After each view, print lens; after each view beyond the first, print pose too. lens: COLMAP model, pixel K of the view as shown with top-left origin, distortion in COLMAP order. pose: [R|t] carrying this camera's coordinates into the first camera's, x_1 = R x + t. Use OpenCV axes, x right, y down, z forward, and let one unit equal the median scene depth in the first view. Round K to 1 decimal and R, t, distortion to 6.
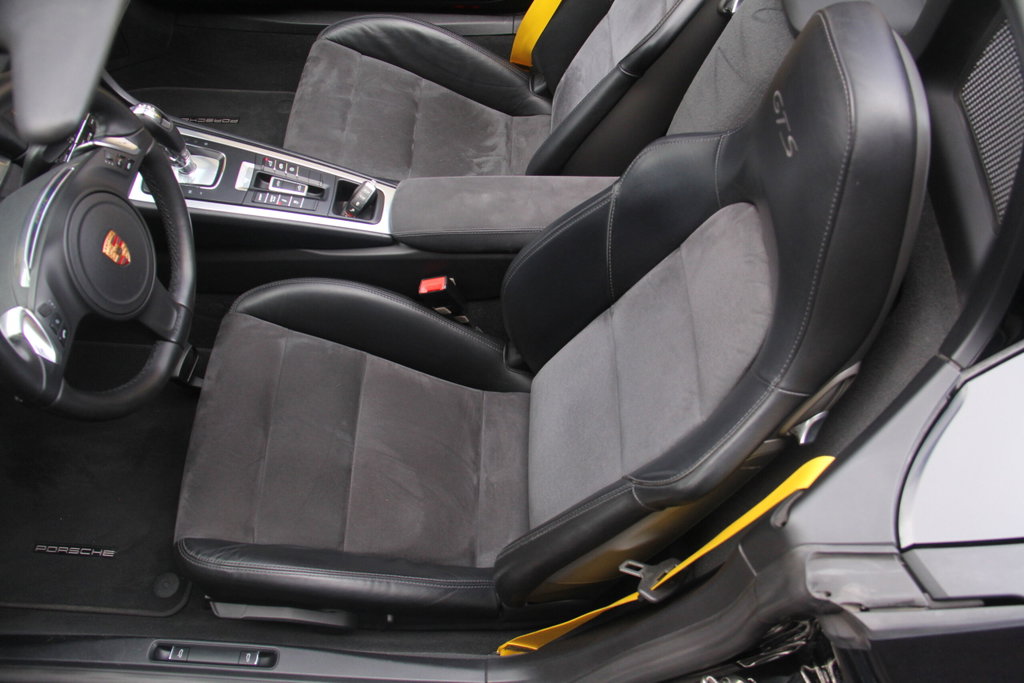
lens RADIAL K [[852.0, 0, 512.0], [0, 852.0, 341.5], [0, 0, 1]] dist [-0.200492, 0.152528]
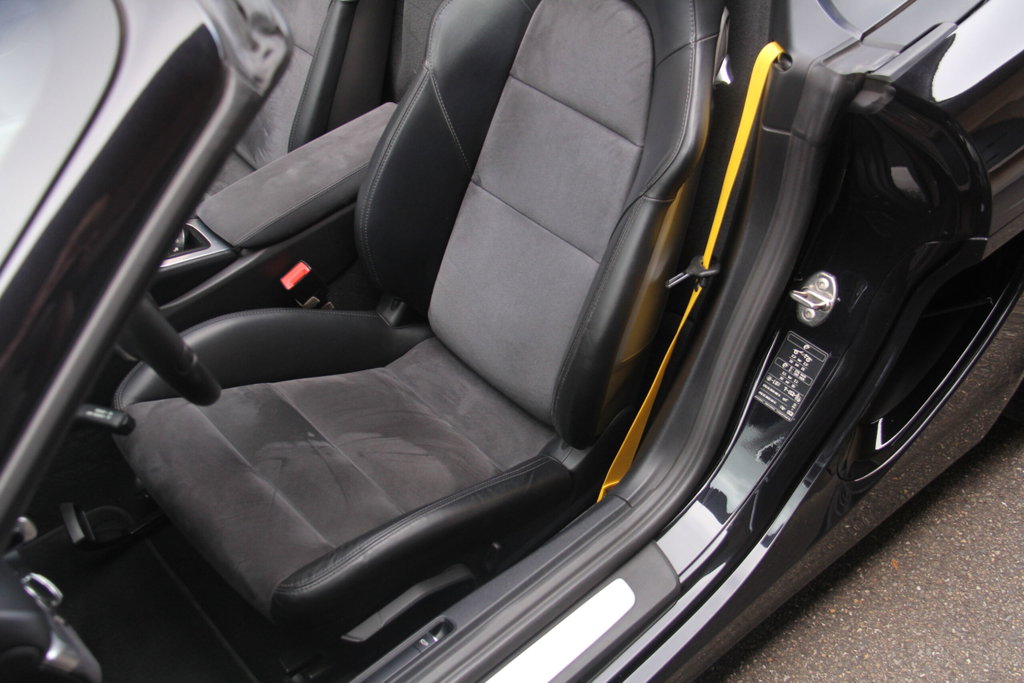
lens RADIAL K [[1086.7, 0, 512.0], [0, 1086.7, 341.5], [0, 0, 1]] dist [-0.080075, 0.273138]
pose [[0.726797, -0.505239, 0.465295, -0.534264], [0.592646, 0.803717, -0.053007, 0.206778], [-0.347184, 0.314281, 0.883567, -0.131037]]
